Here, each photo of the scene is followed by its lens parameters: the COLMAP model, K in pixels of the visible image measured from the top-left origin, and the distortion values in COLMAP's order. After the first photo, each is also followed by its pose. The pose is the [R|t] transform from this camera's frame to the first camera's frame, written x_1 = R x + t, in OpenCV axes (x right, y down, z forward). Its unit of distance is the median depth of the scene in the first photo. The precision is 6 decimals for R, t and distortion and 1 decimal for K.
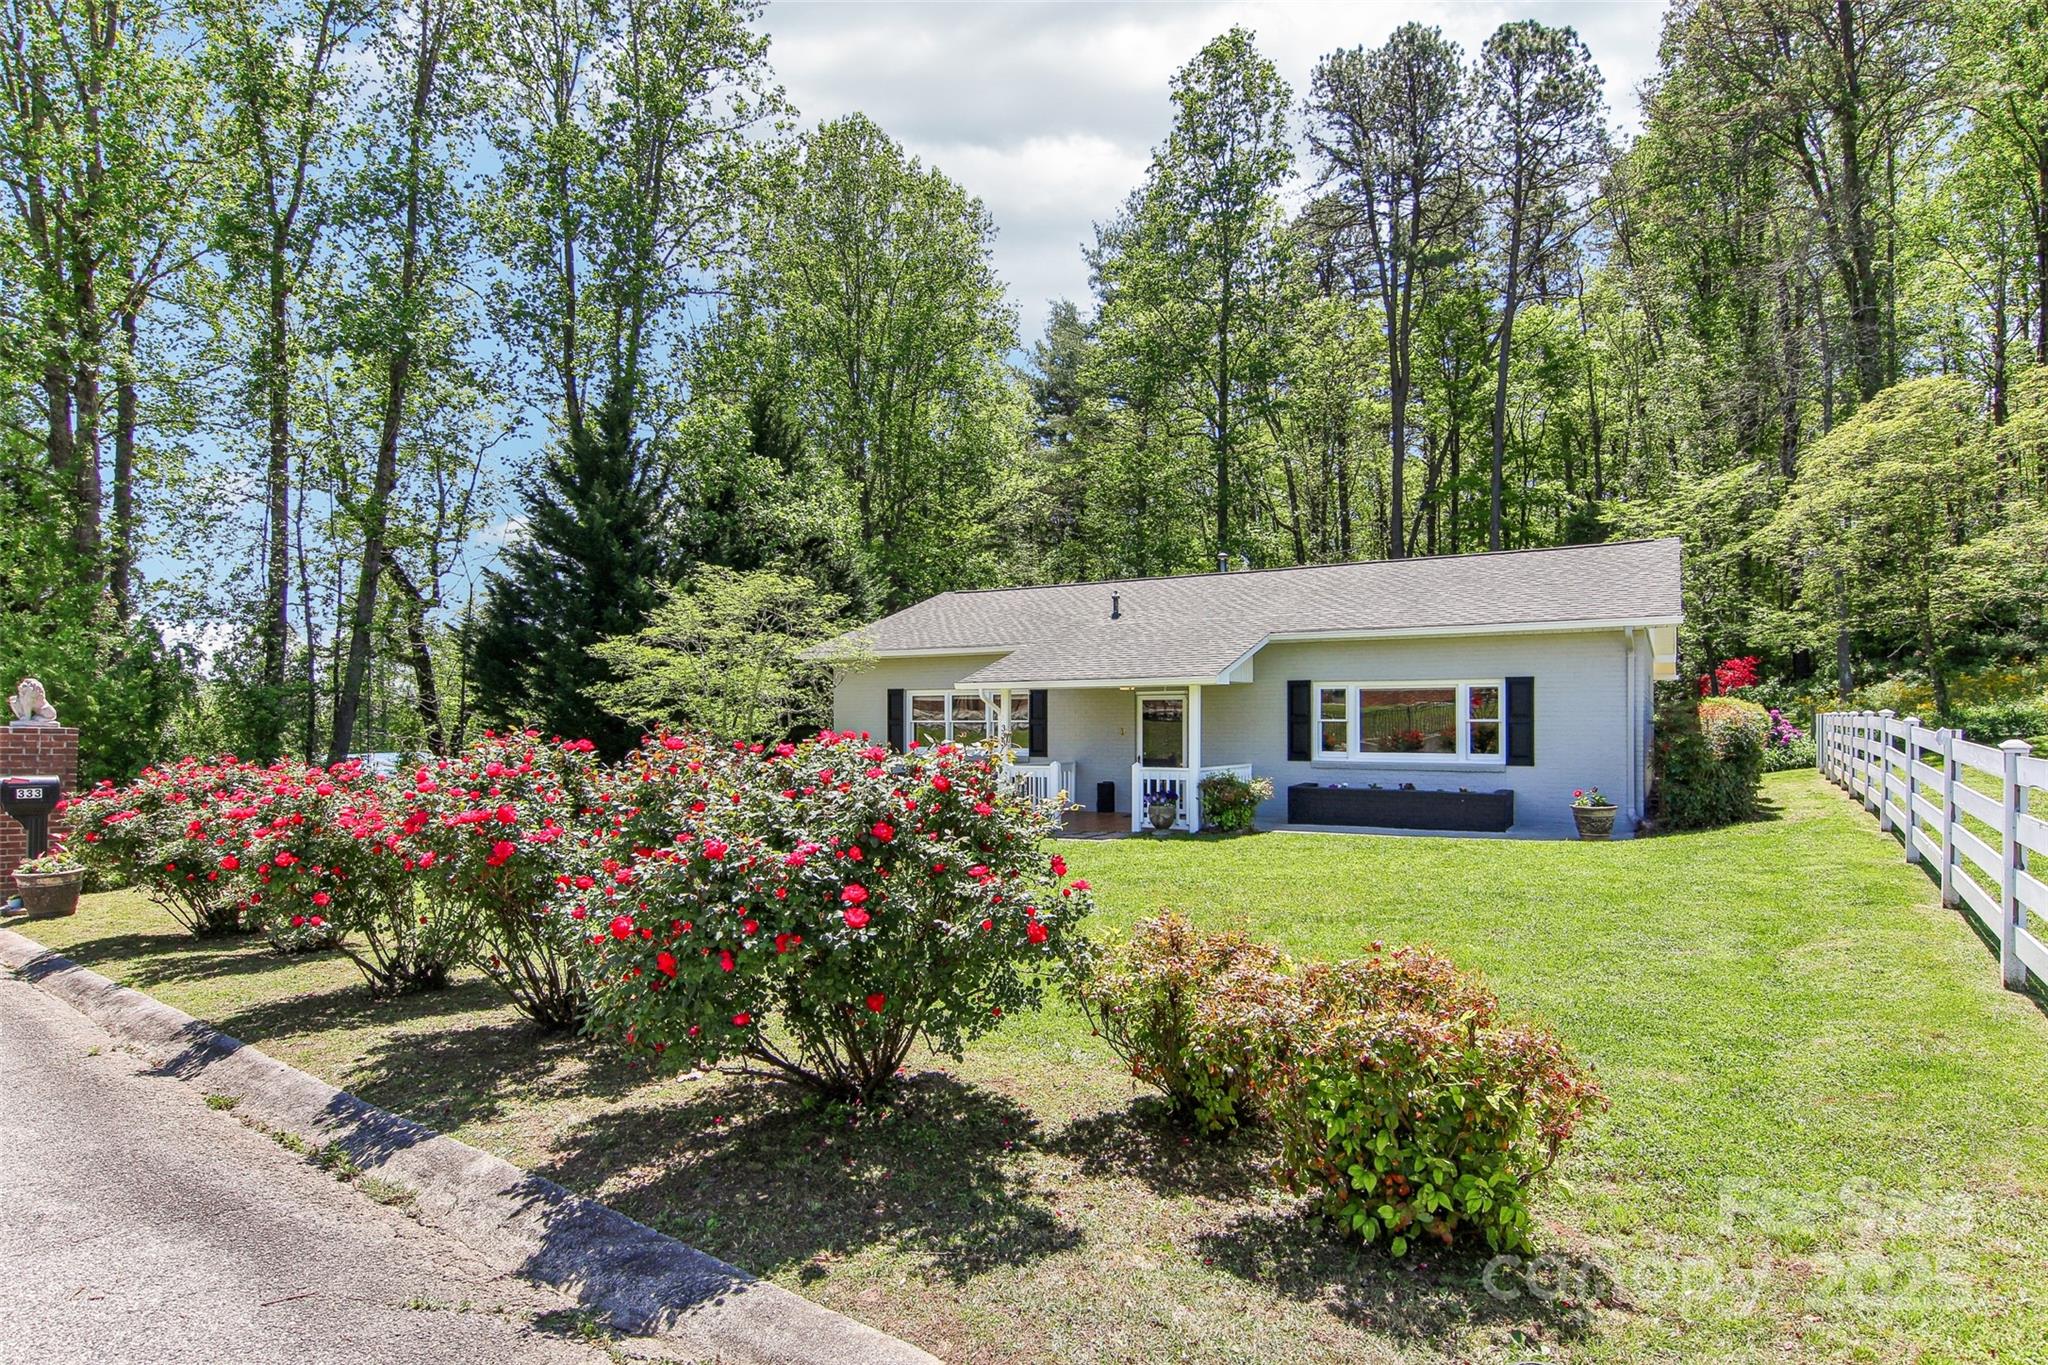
lens RADIAL K [[1117.9, 0, 1023.1], [0, 1117.9, 704.5], [0, 0, 1]] dist [0.029112, -0.037268]
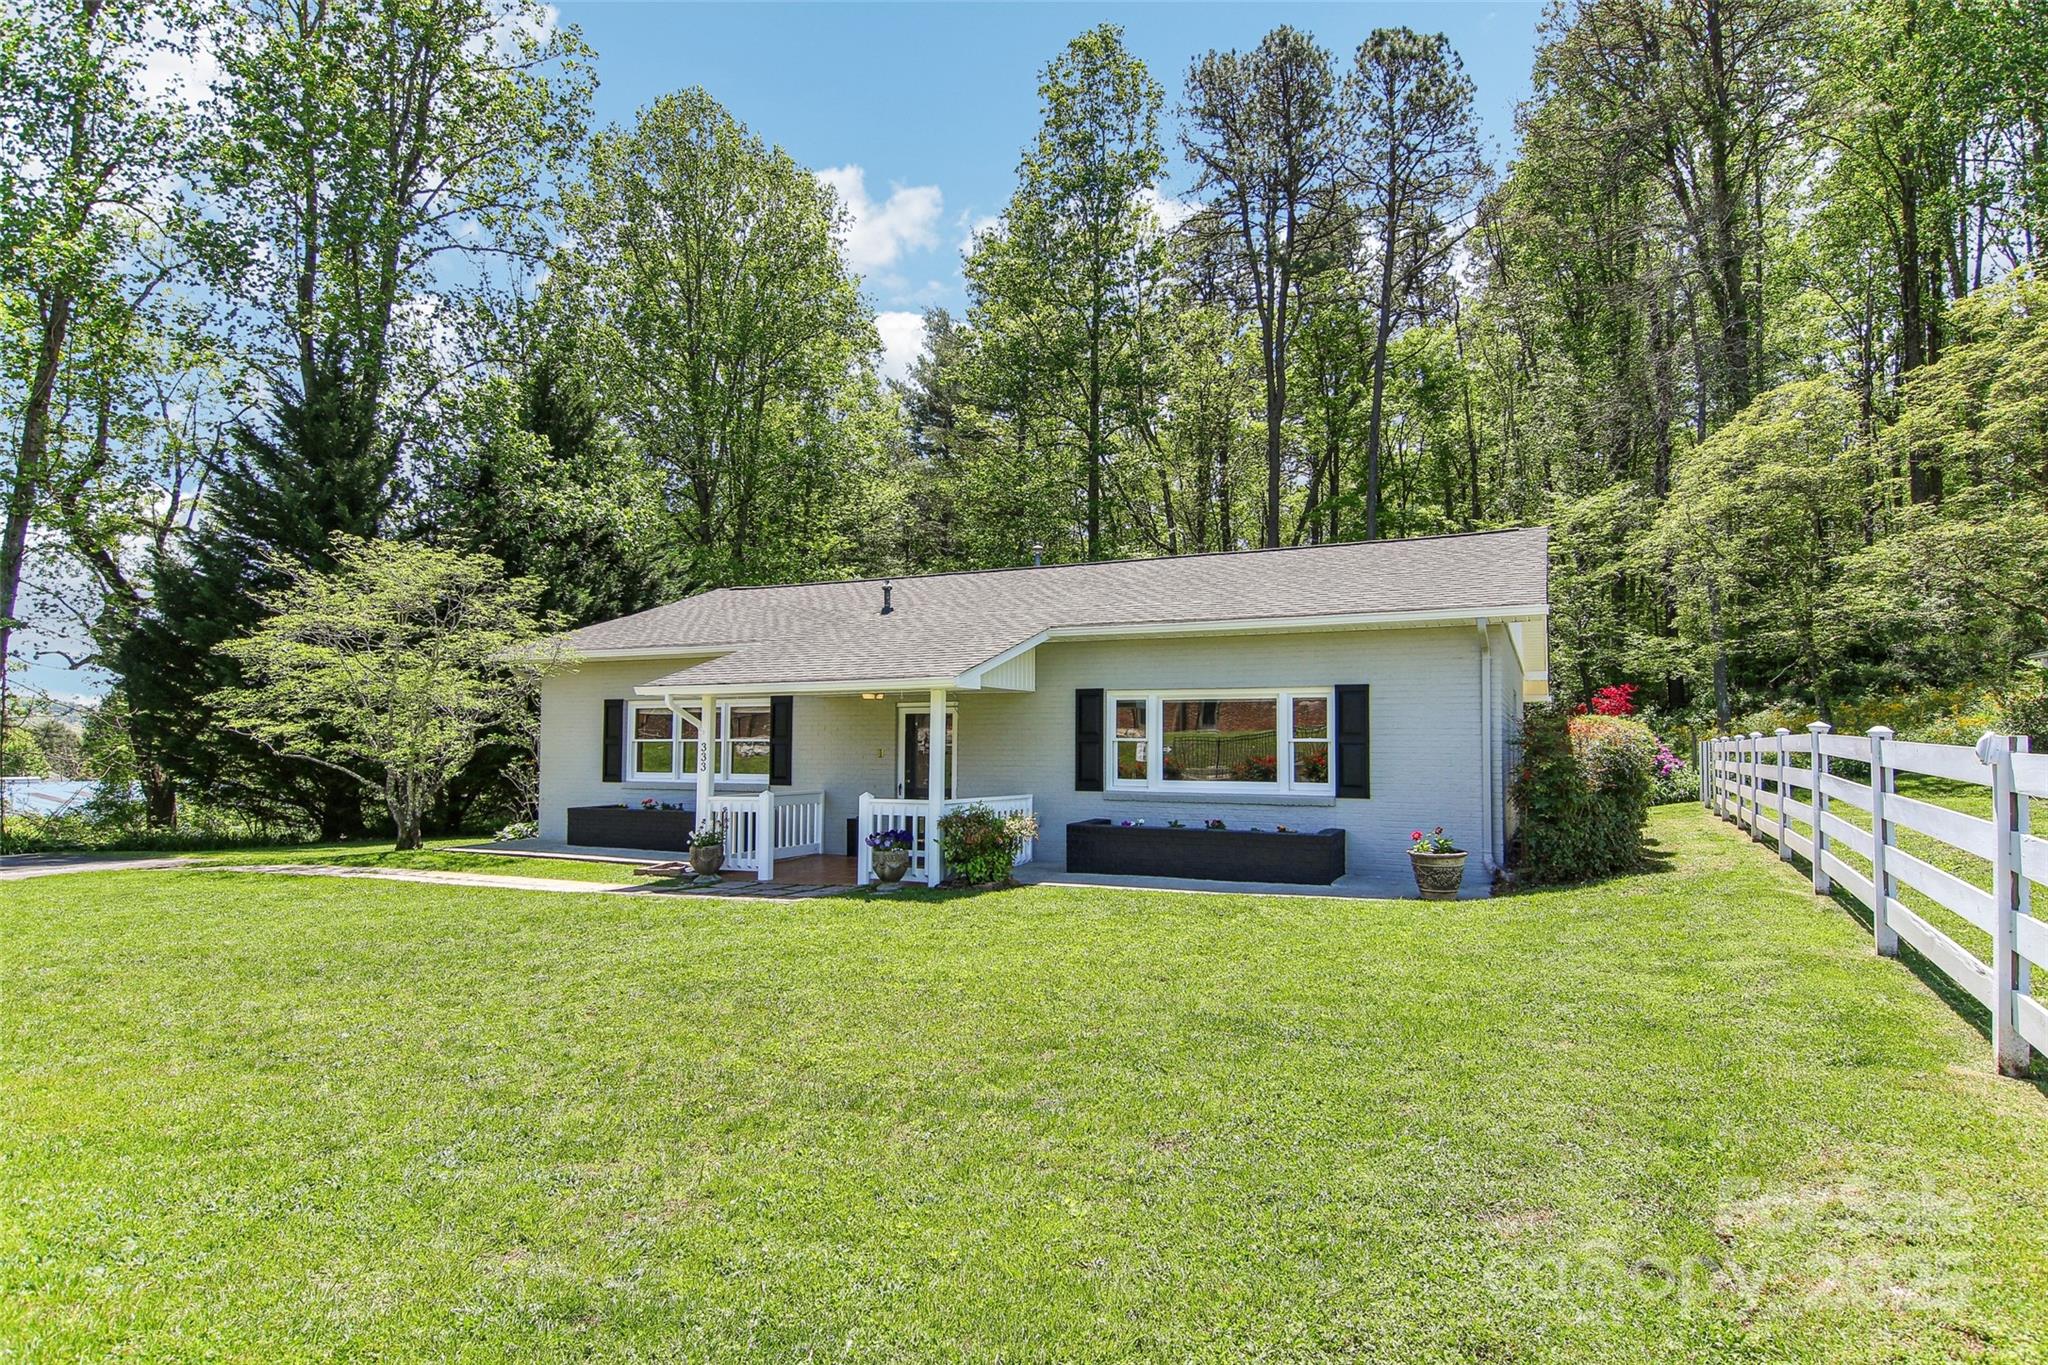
lens RADIAL K [[1117.9, 0, 1027.9], [0, 1117.9, 686.6], [0, 0, 1]] dist [0.029112, -0.037268]
pose [[0.996284, 0.011746, 0.085328, 0.064888], [-0.008122, 0.999055, -0.042695, 0.005128], [-0.085749, 0.041843, 0.995438, 0.103655]]
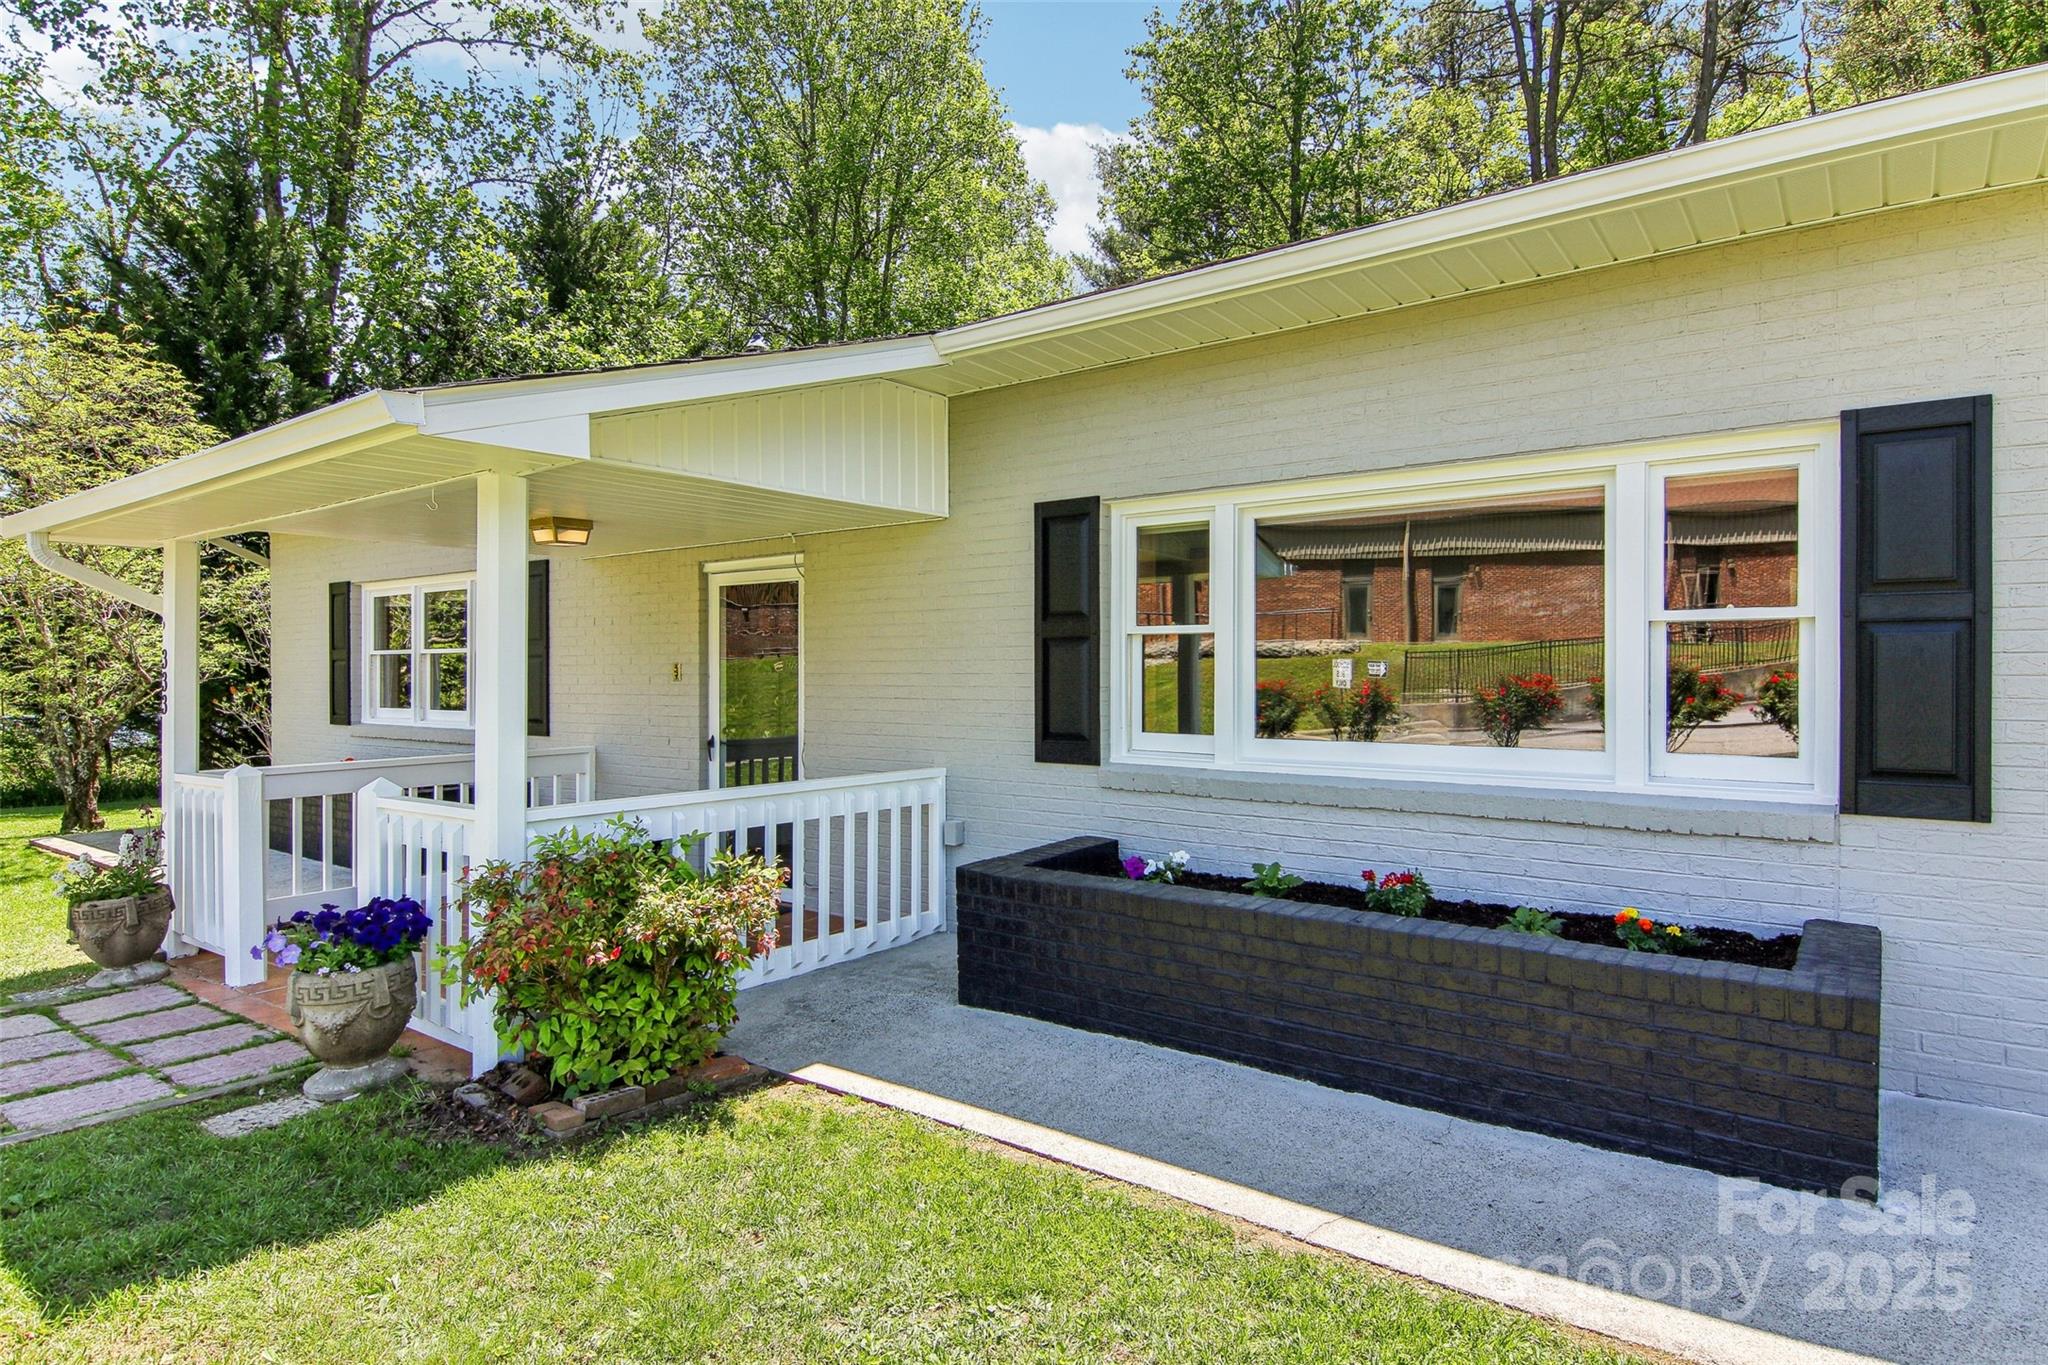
lens RADIAL K [[1117.9, 0, 1017.8], [0, 1117.9, 679.5], [0, 0, 1]] dist [0.029112, -0.037268]
pose [[0.992141, 0.002573, -0.125100, 0.129733], [0.000199, 0.999755, 0.022138, 0.009861], [0.125126, -0.021989, 0.991897, 0.332010]]
